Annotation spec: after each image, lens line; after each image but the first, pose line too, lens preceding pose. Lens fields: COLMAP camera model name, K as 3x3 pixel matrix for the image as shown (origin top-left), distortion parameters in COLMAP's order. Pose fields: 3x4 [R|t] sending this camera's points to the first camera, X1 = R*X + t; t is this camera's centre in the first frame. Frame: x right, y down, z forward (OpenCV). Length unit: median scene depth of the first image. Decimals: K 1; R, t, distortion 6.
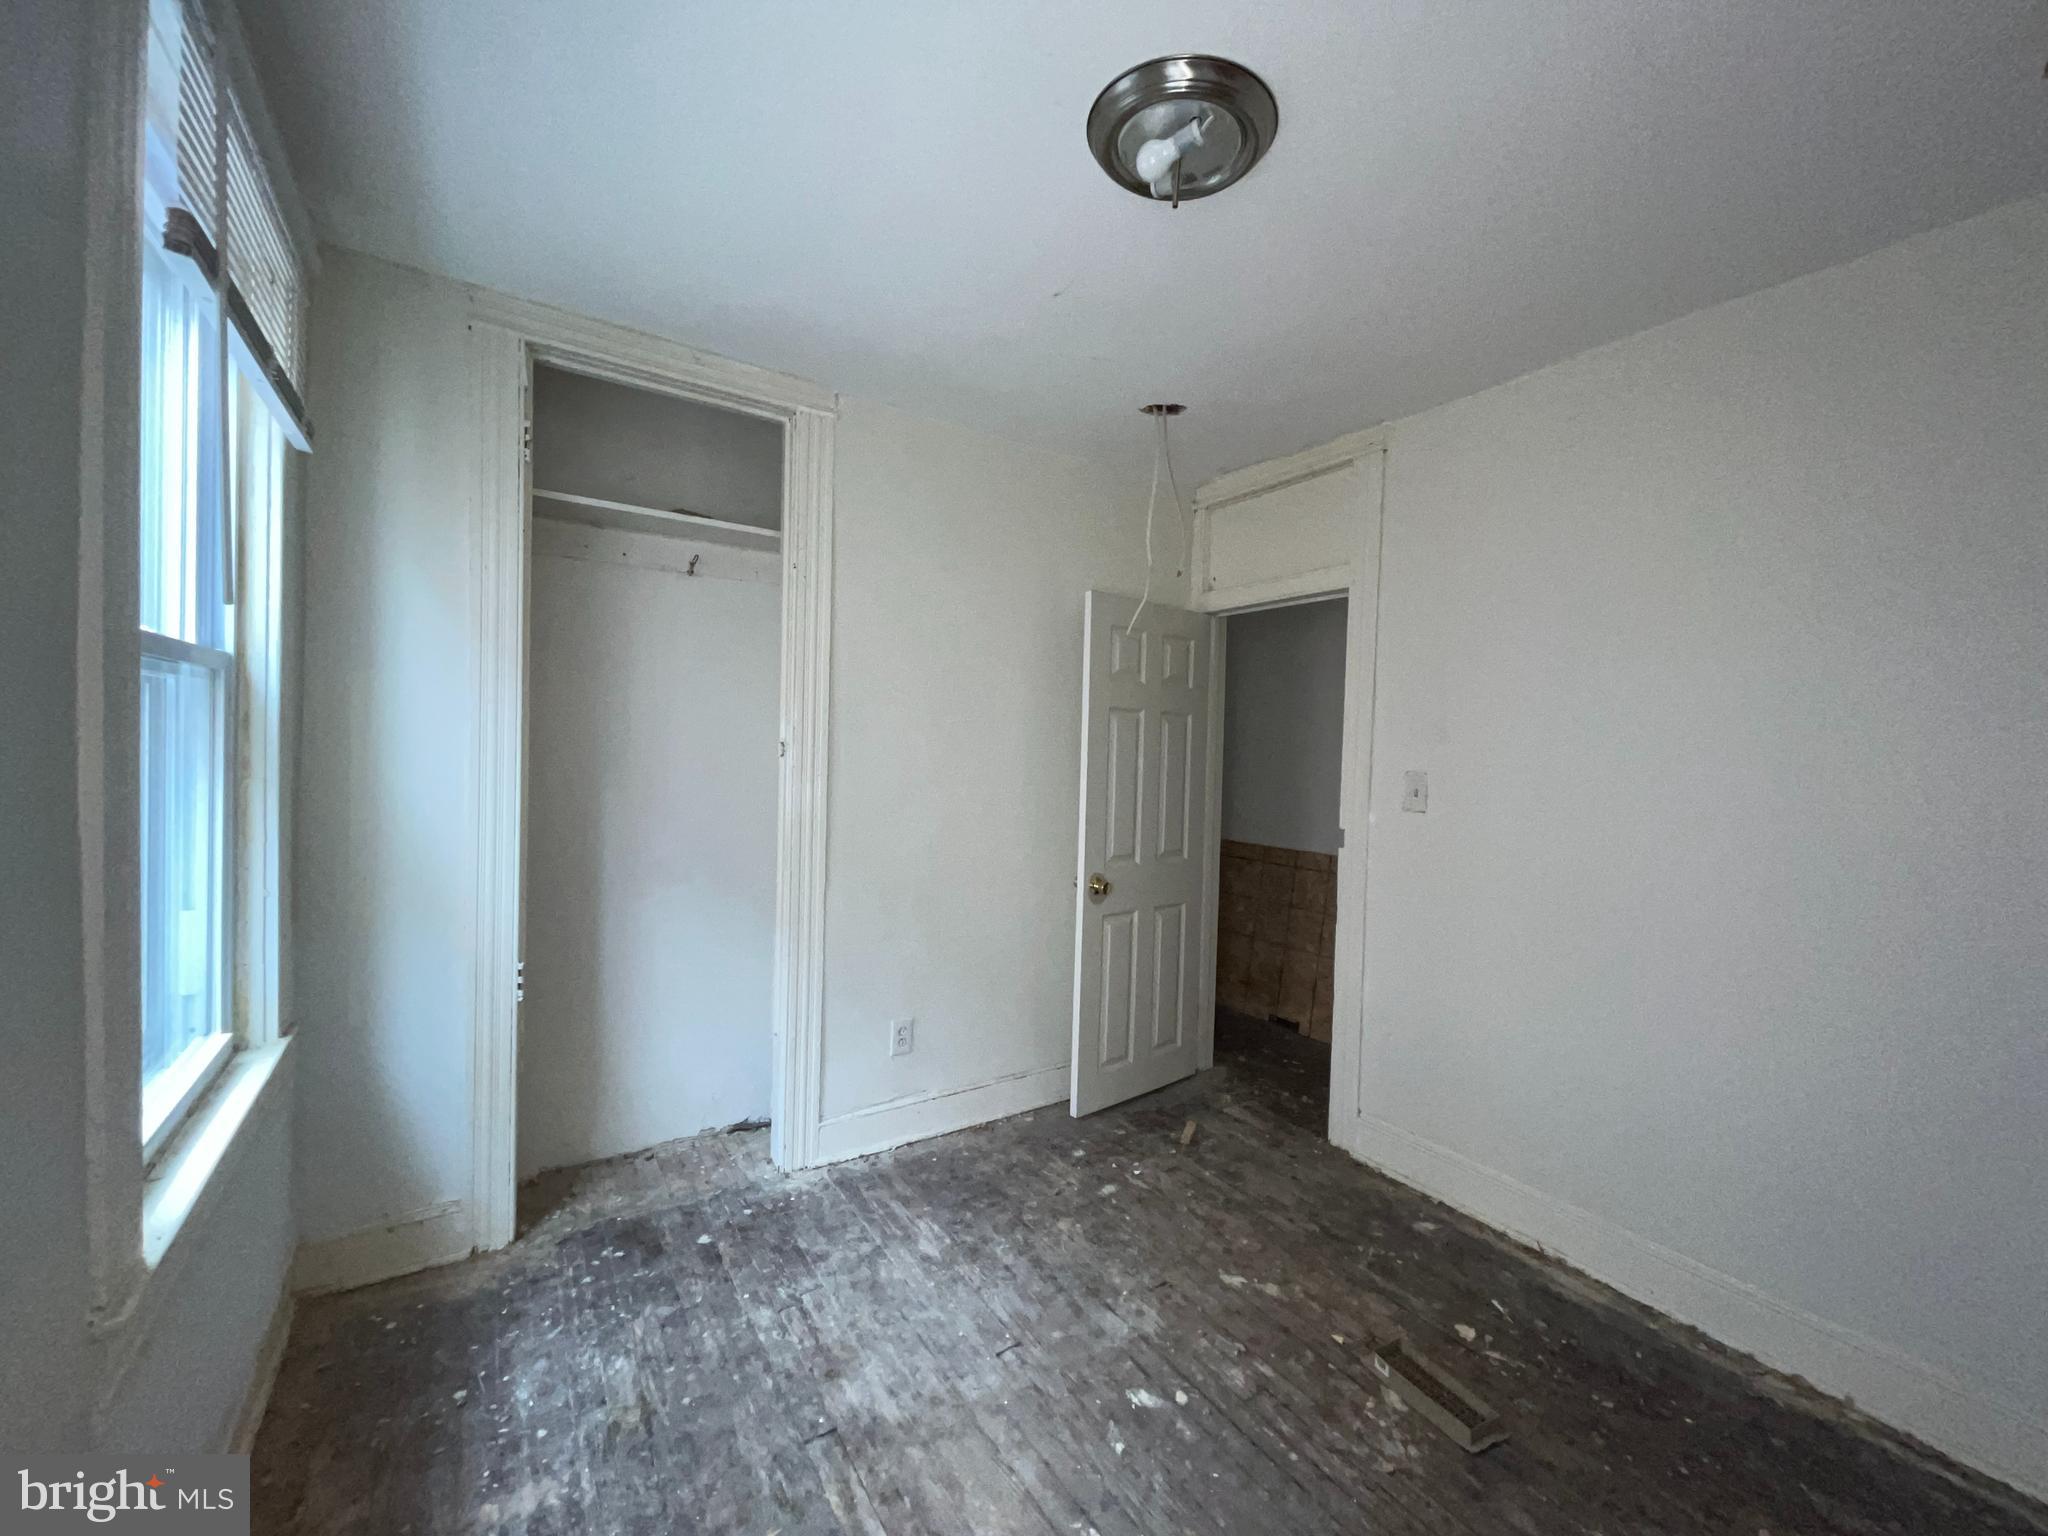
lens RADIAL K [[823.7, 0, 1023.2], [0, 823.7, 764.3], [0, 0, 1]] dist [-0.006980, -0.000084]
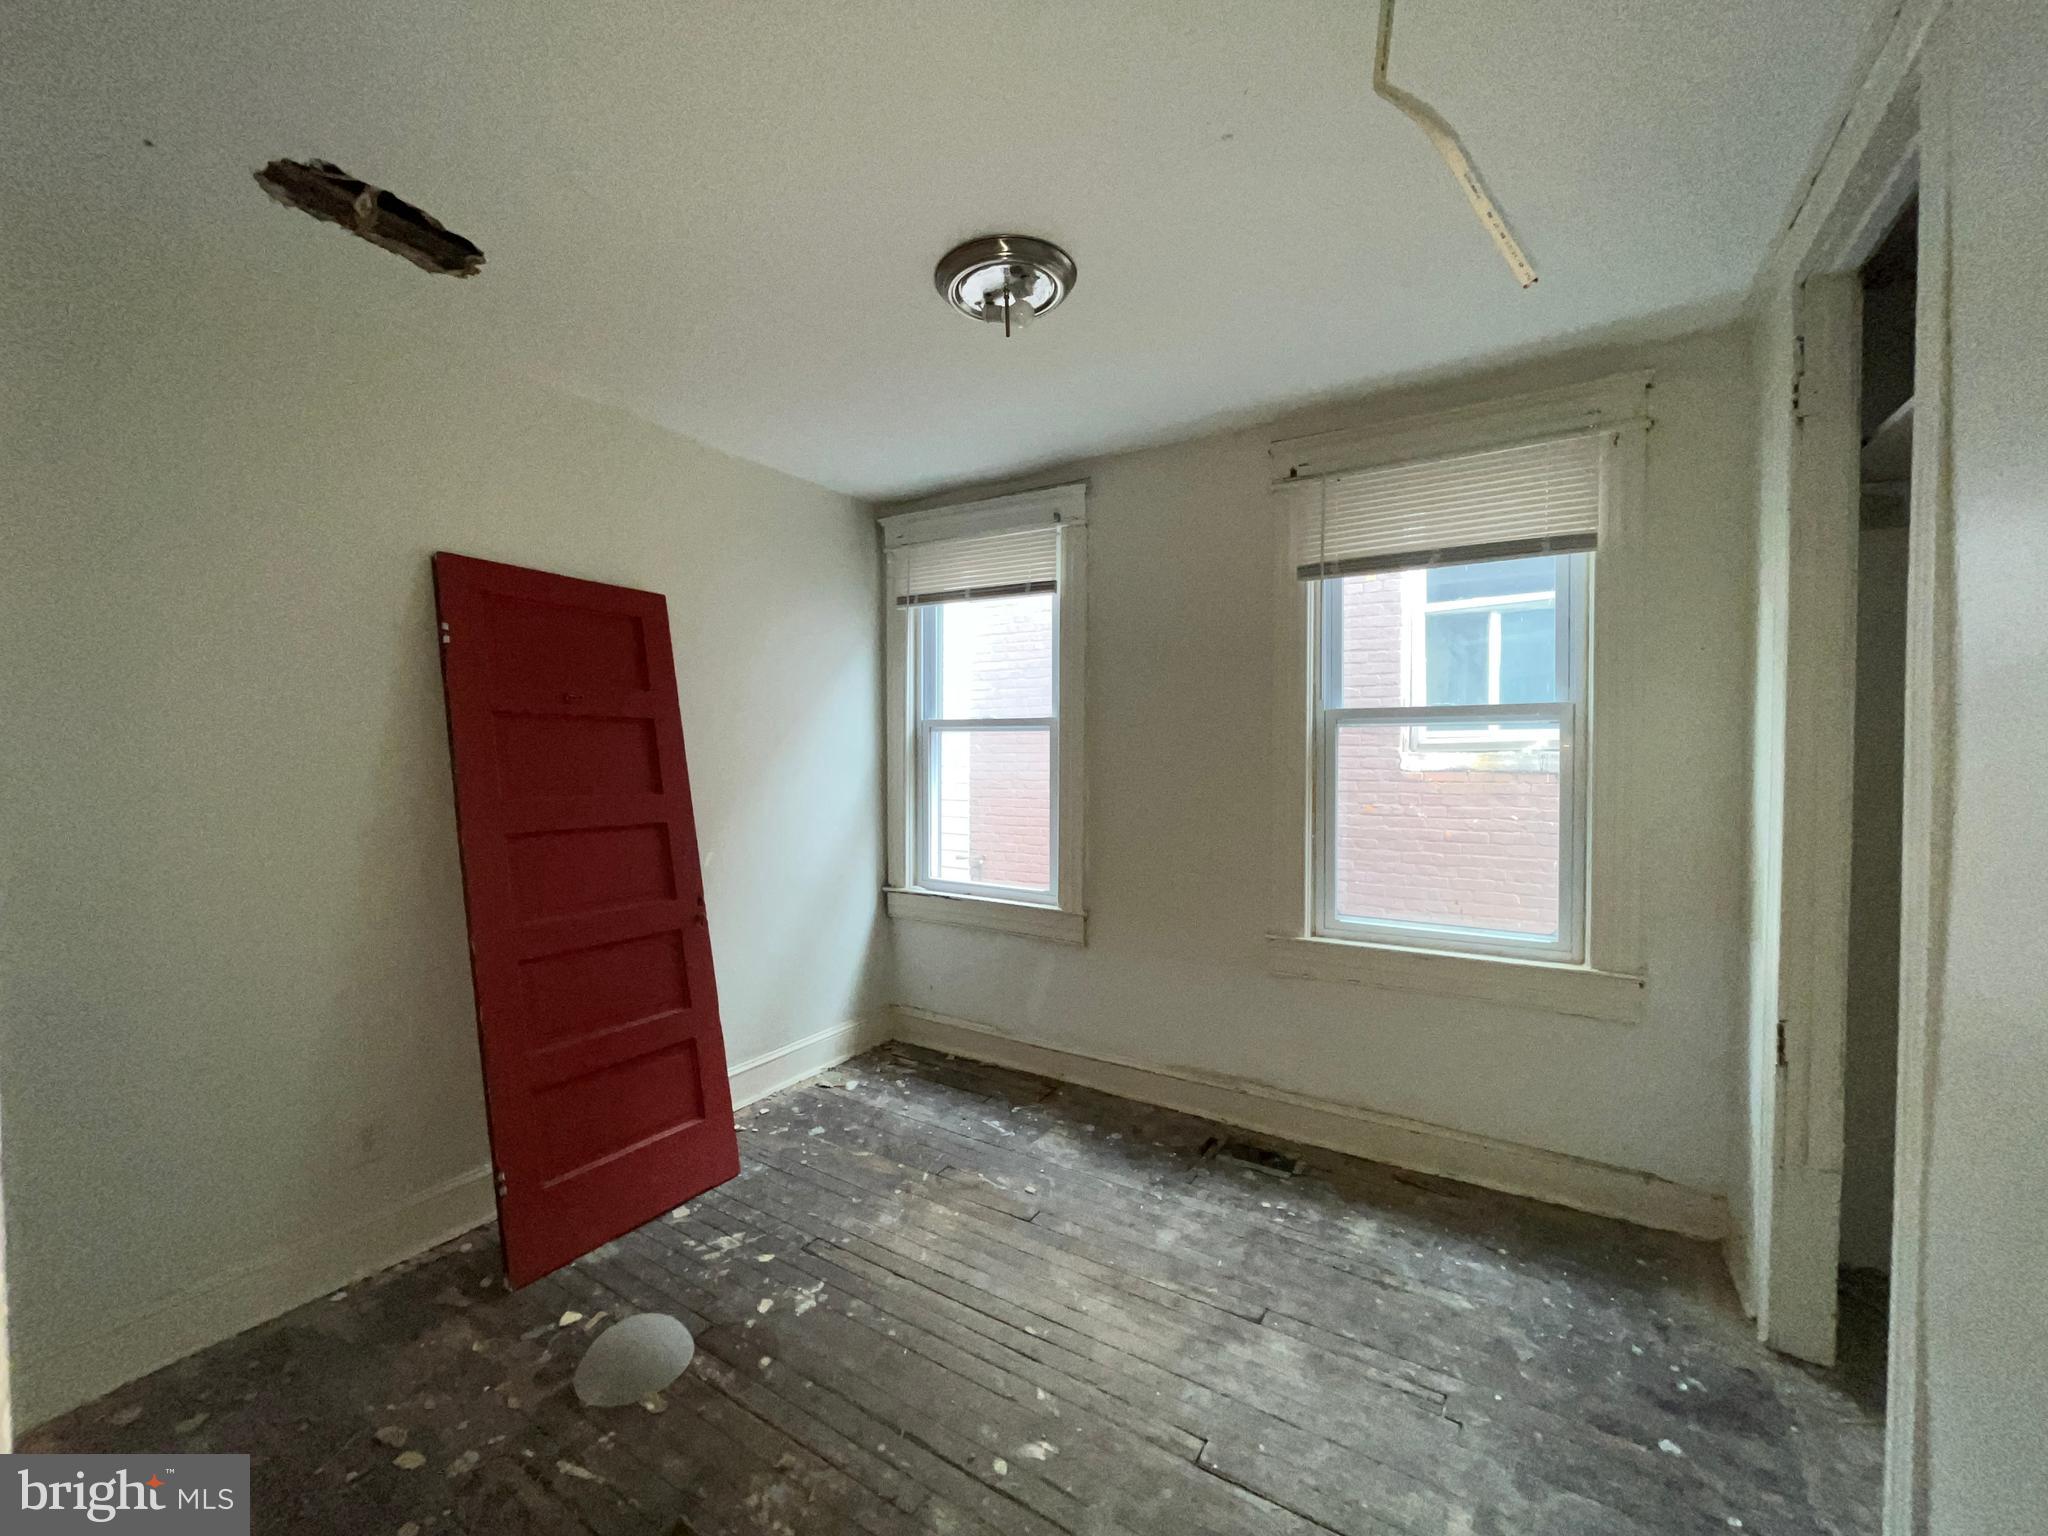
lens RADIAL K [[823.7, 0, 1023.2], [0, 823.7, 764.3], [0, 0, 1]] dist [-0.006980, -0.000084]
pose [[-0.912665, -0.018714, -0.408280, 0.546727], [-0.032229, 0.999136, 0.026247, -0.020227], [0.407436, 0.037113, -0.912479, 1.788231]]
